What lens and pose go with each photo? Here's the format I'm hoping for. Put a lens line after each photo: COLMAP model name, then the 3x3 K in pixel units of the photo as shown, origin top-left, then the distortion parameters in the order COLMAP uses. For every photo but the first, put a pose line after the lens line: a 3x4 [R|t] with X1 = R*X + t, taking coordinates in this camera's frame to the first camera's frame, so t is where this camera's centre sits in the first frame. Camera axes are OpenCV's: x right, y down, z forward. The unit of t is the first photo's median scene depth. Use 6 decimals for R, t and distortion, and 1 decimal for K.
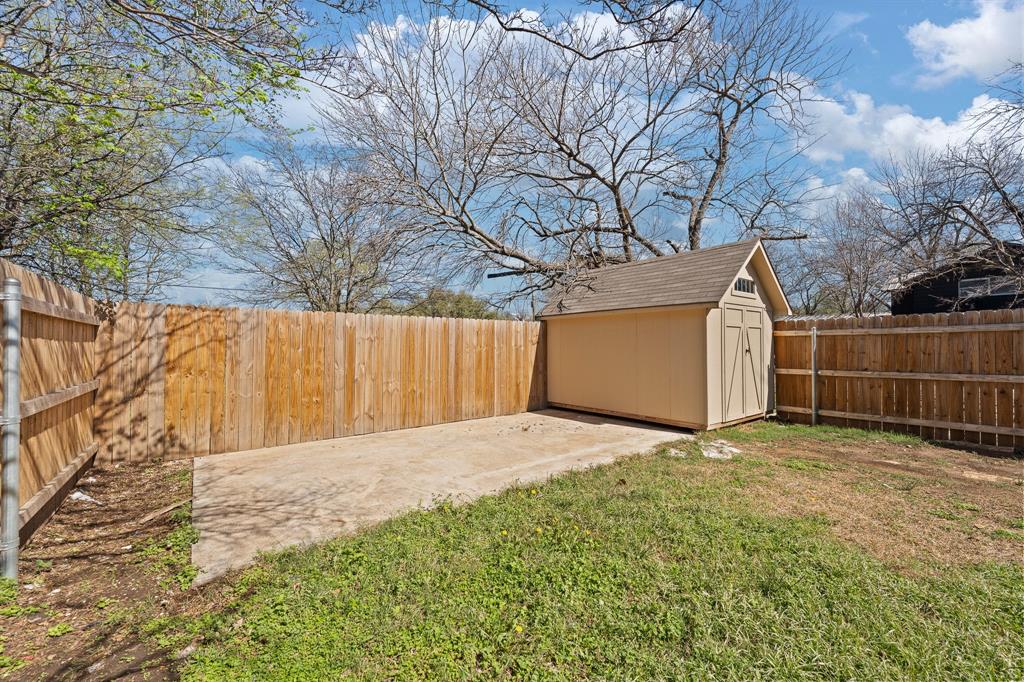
lens RADIAL K [[422.6, 0, 513.7], [0, 422.6, 344.7], [0, 0, 1]] dist [-0.002131, 0.001316]
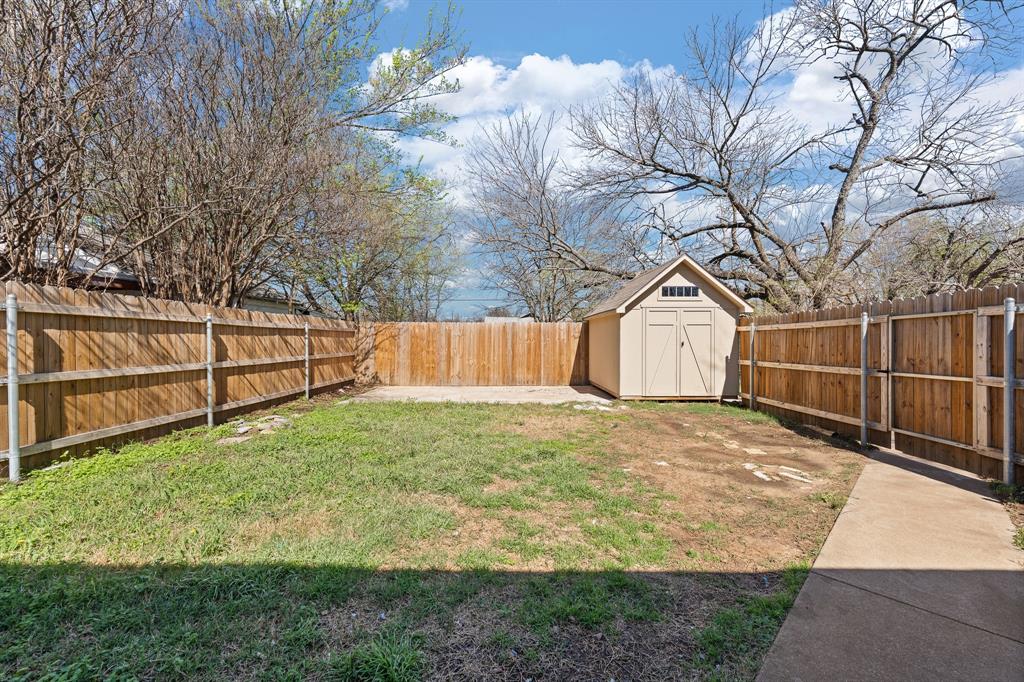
lens RADIAL K [[422.6, 0, 521.1], [0, 422.6, 339.9], [0, 0, 1]] dist [-0.002131, 0.001316]
pose [[0.780335, 0.002106, -0.625358, 0.965188], [-0.000350, 0.999996, 0.002932, -0.000330], [0.625362, -0.002069, 0.780332, -0.270051]]
